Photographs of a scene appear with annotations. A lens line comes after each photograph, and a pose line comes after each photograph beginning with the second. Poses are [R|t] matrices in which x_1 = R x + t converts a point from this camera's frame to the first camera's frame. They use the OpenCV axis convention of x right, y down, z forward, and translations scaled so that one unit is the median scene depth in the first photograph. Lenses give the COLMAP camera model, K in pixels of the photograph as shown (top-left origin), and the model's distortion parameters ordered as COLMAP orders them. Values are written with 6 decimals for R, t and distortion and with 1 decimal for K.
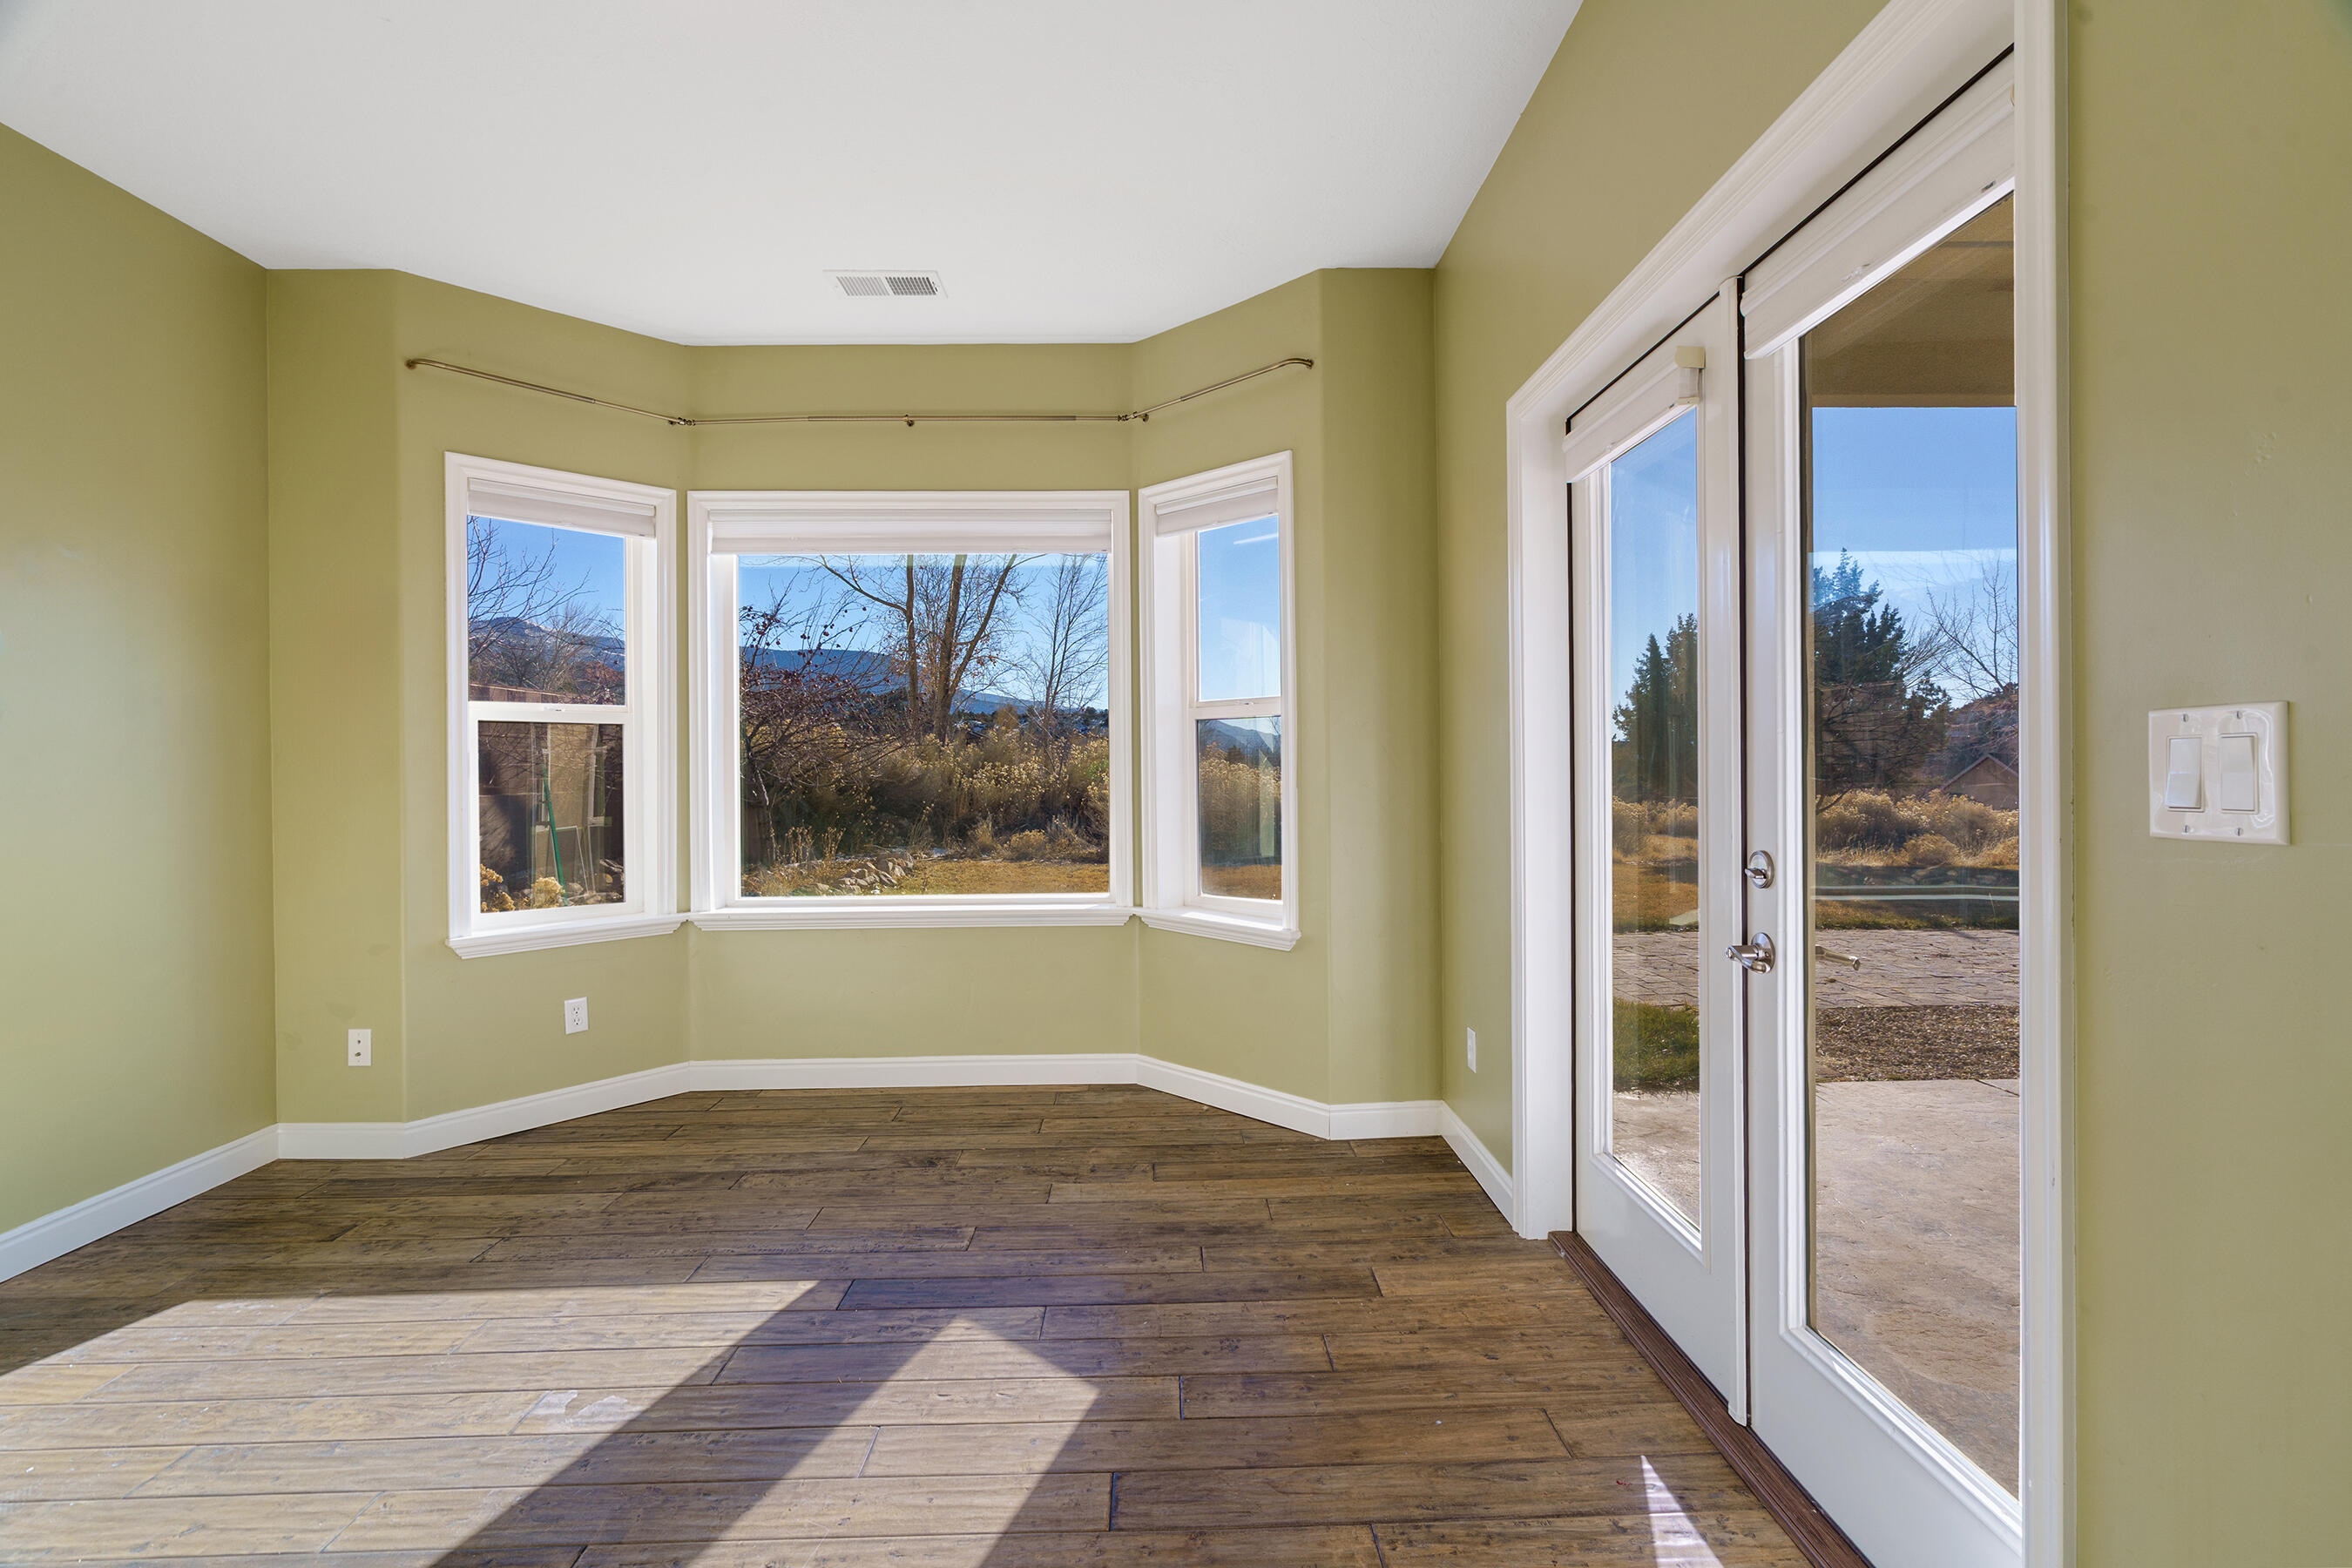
lens RADIAL K [[1081.3, 0, 1194.0], [0, 1081.3, 798.1], [0, 0, 1]] dist [-0.004914, 0.003092]
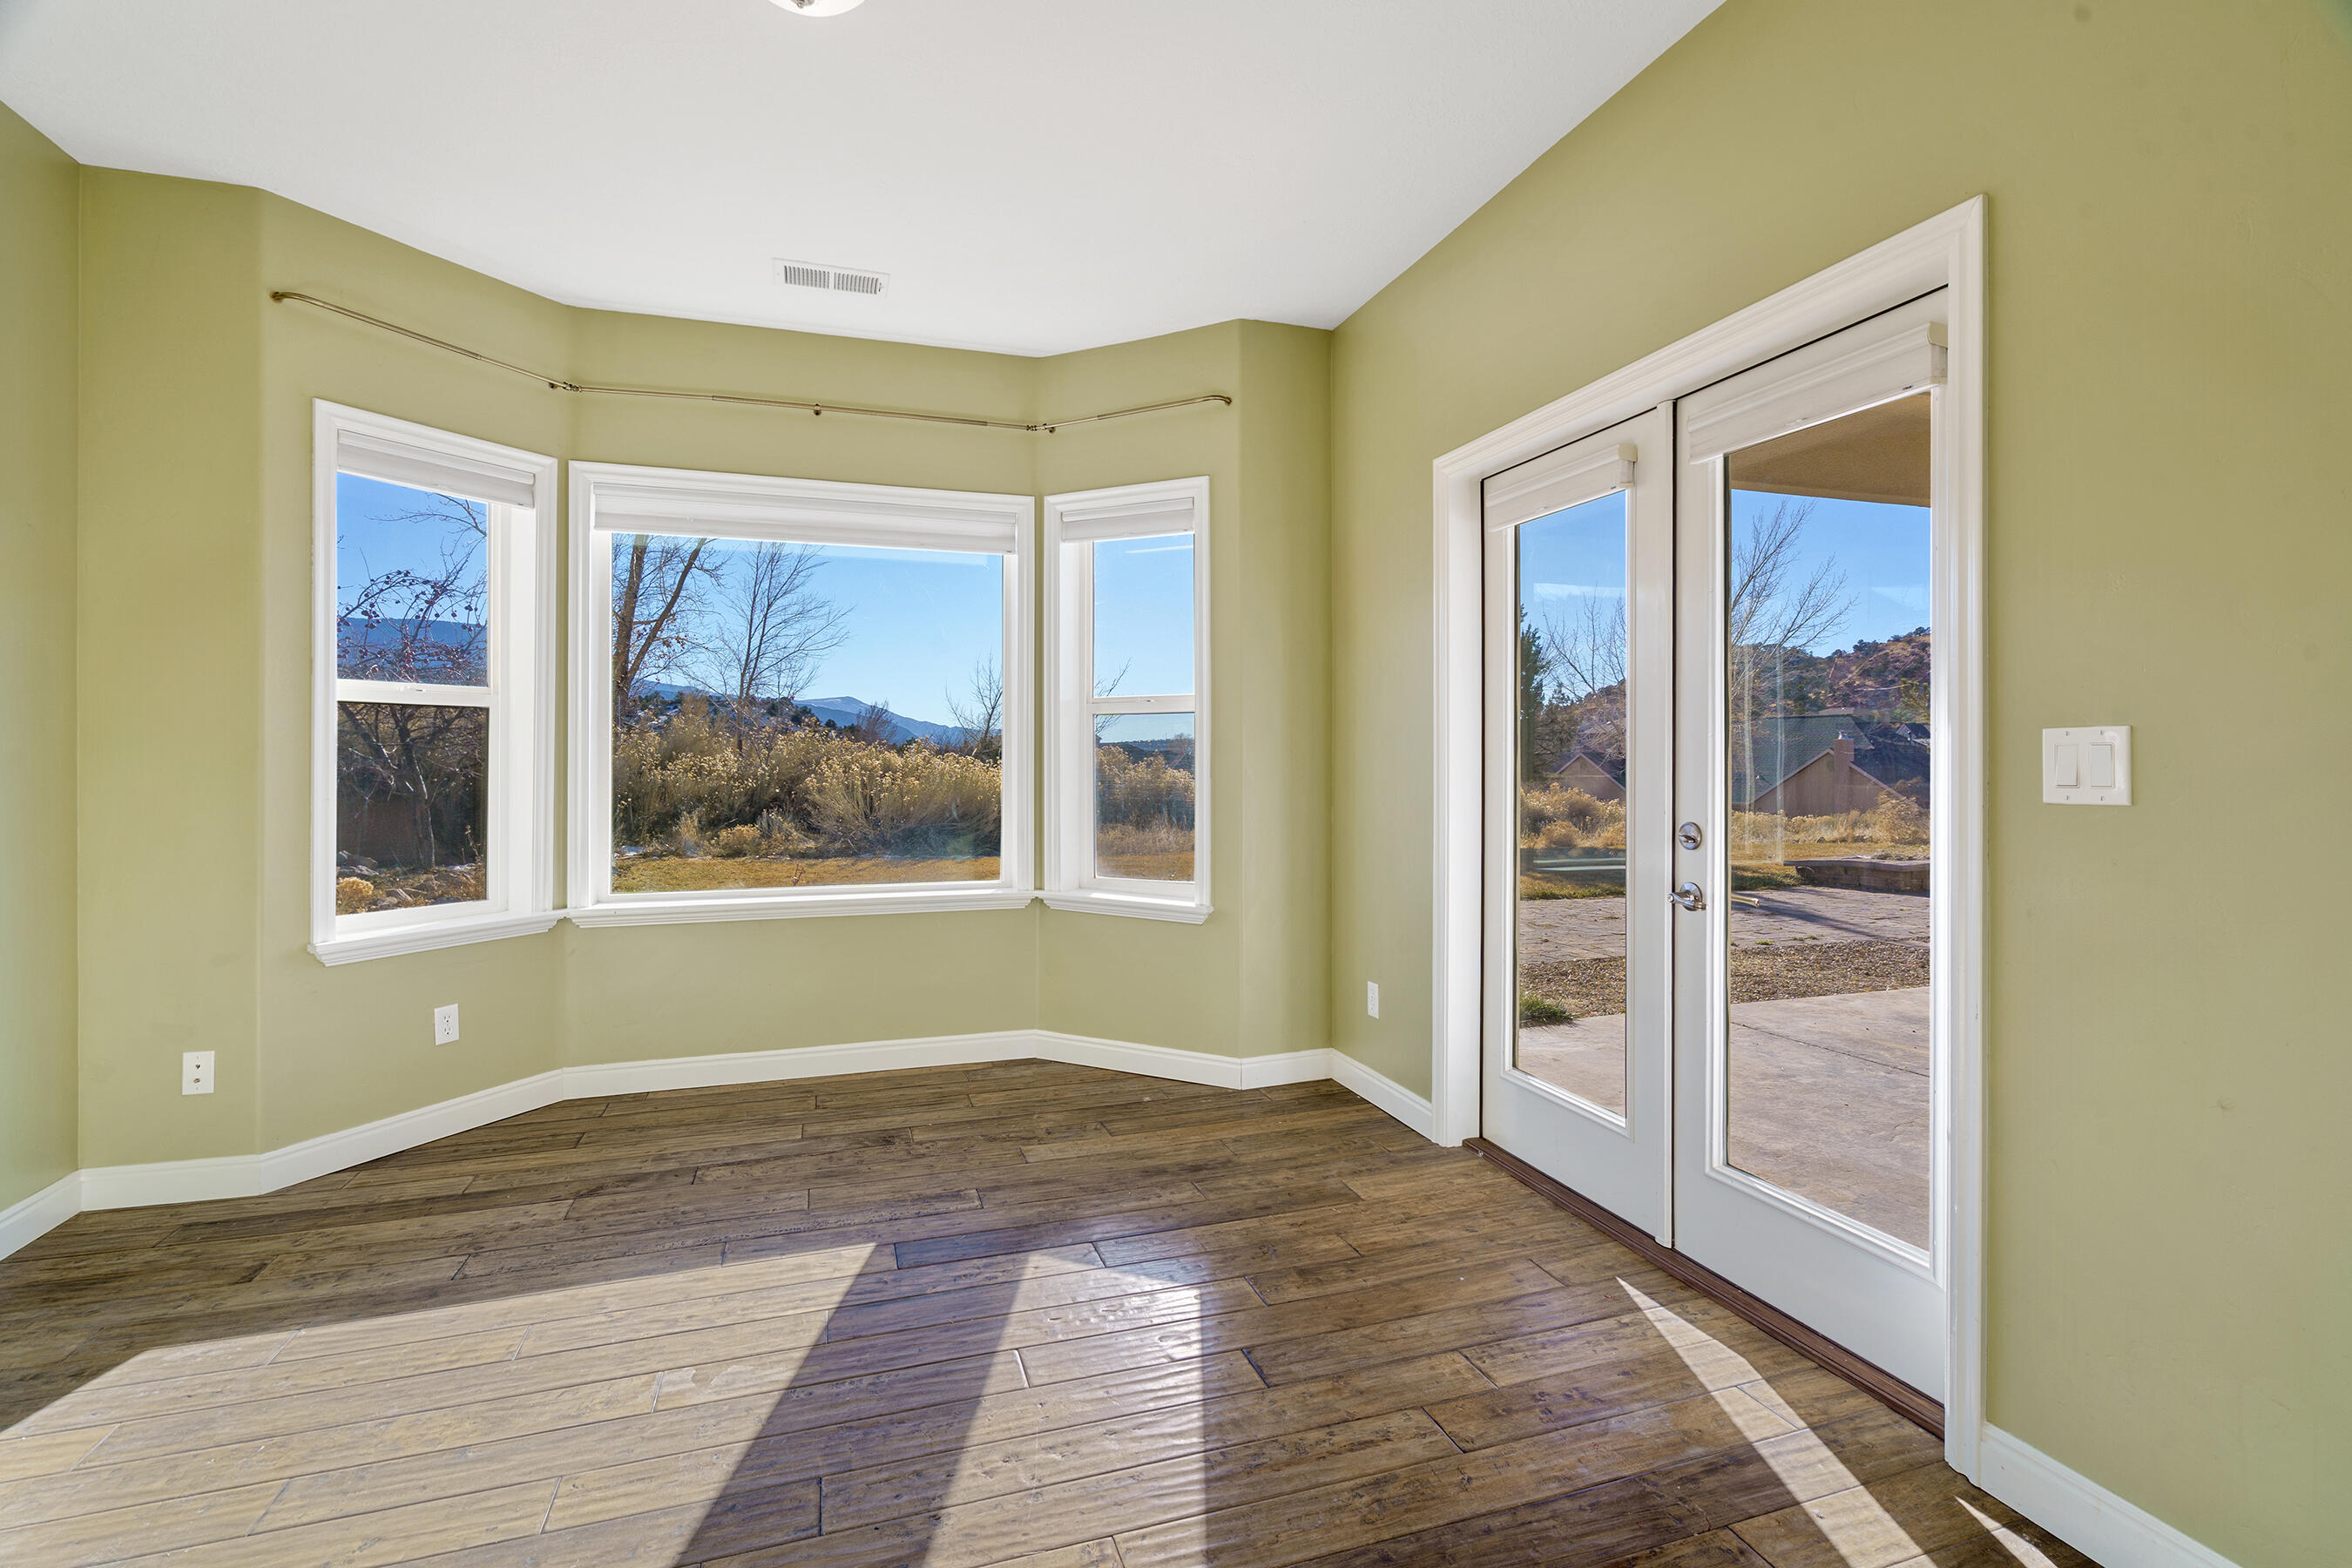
lens RADIAL K [[1081.3, 0, 1194.0], [0, 1081.3, 793.0], [0, 0, 1]] dist [-0.004914, 0.003092]
pose [[0.955965, -0.001166, 0.293477, -0.262944], [0.000843, 0.999999, 0.001227, 0.005047], [-0.293478, -0.000926, 0.955965, -0.068141]]
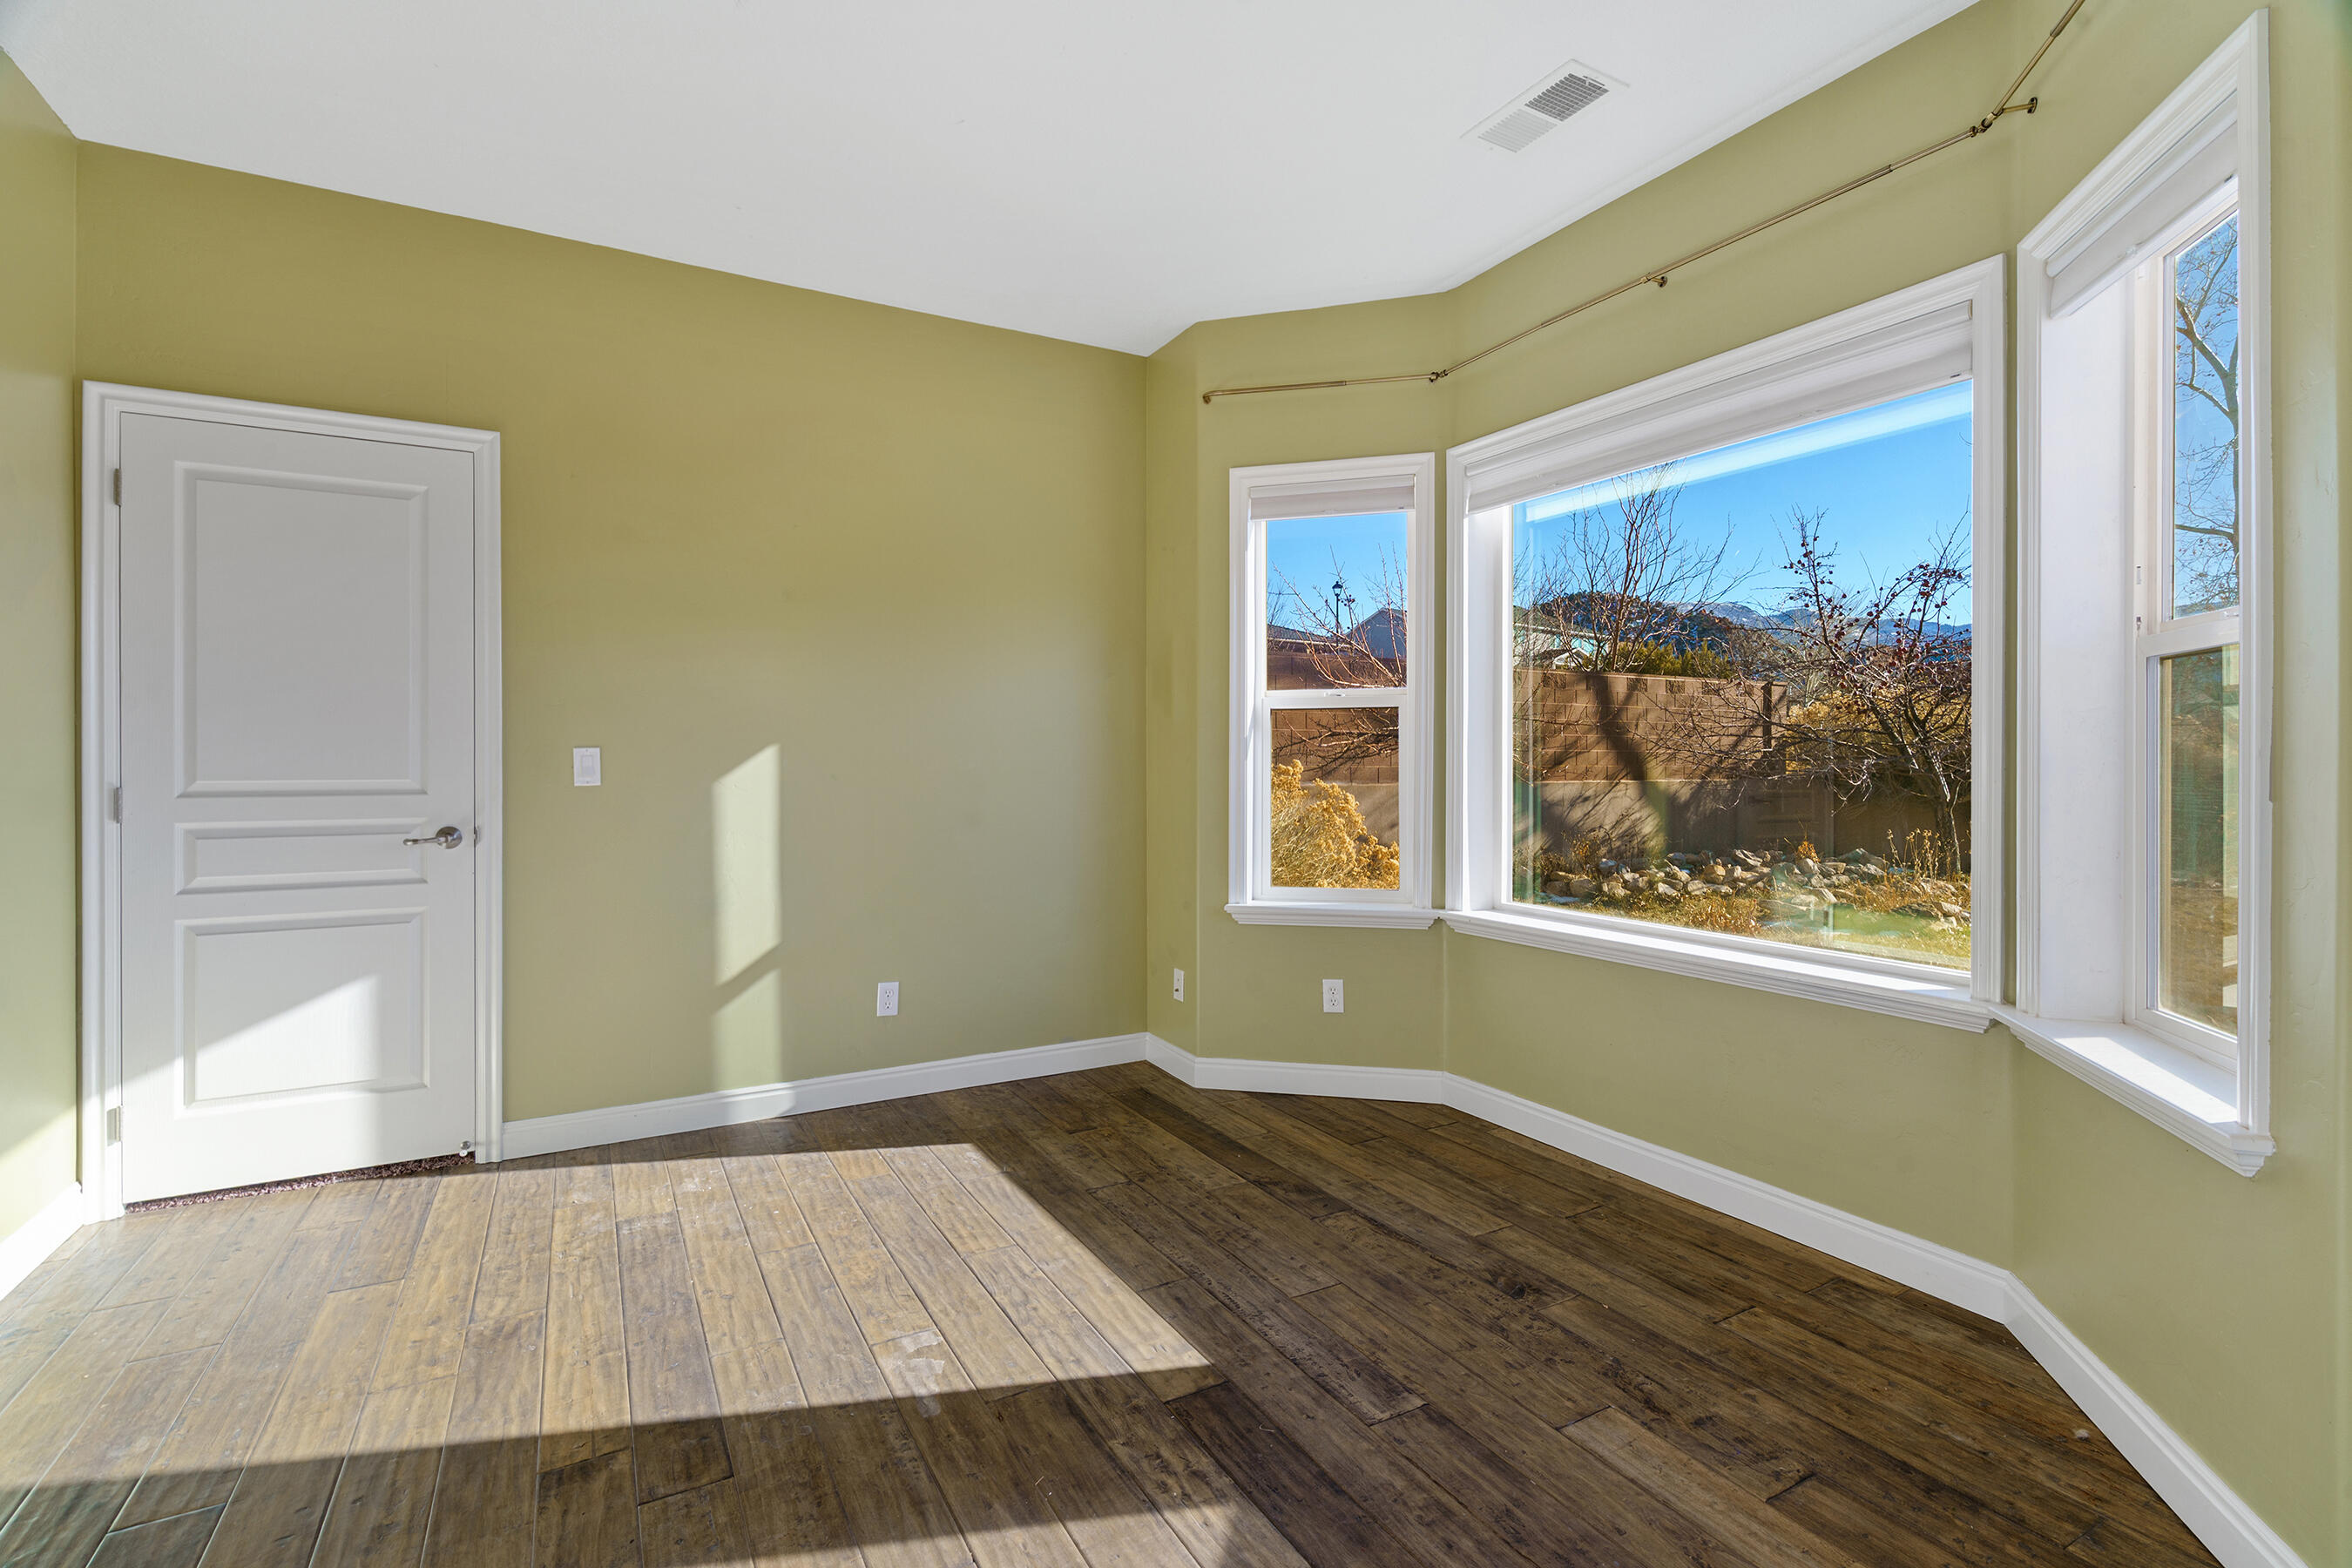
lens RADIAL K [[1081.3, 0, 1180.1], [0, 1081.3, 778.8], [0, 0, 1]] dist [-0.004914, 0.003092]
pose [[0.462017, 0.023474, -0.886561, 0.287219], [-0.029455, 0.999504, 0.011114, -0.010431], [0.886382, 0.020979, 0.462479, 0.446466]]
